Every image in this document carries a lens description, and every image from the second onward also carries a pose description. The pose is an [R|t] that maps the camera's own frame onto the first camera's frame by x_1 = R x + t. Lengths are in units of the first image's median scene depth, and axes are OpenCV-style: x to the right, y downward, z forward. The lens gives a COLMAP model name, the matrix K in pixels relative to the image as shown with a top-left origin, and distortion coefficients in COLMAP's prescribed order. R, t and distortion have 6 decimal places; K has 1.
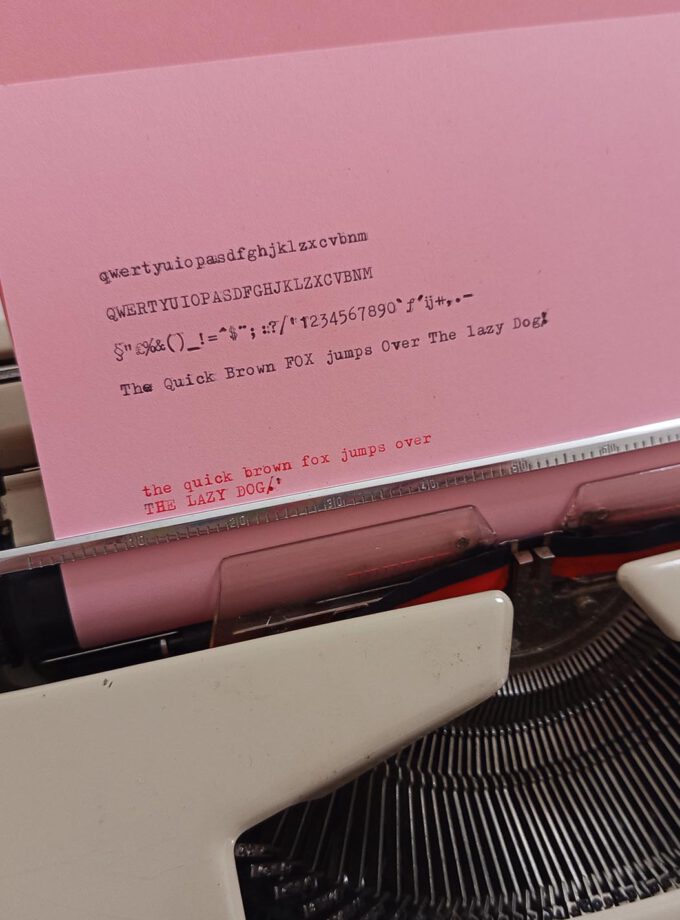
lens RADIAL K [[862.6, 0, 328.1], [0, 862.6, 469.3], [0, 0, 1]] dist [0.054208, -0.014608]
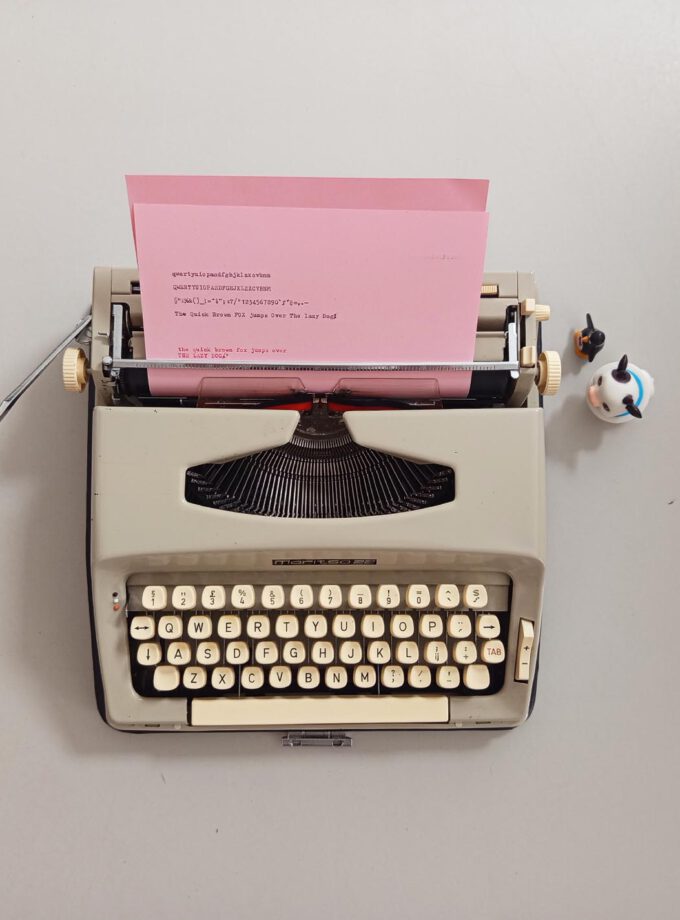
lens RADIAL K [[862.6, 0, 328.1], [0, 862.6, 469.3], [0, 0, 1]] dist [0.054208, -0.014608]
pose [[0.967219, 0.235793, -0.094280, 0.605945], [-0.192779, 0.923444, 0.331793, -0.632269], [0.165297, -0.302742, 0.938629, -1.652990]]
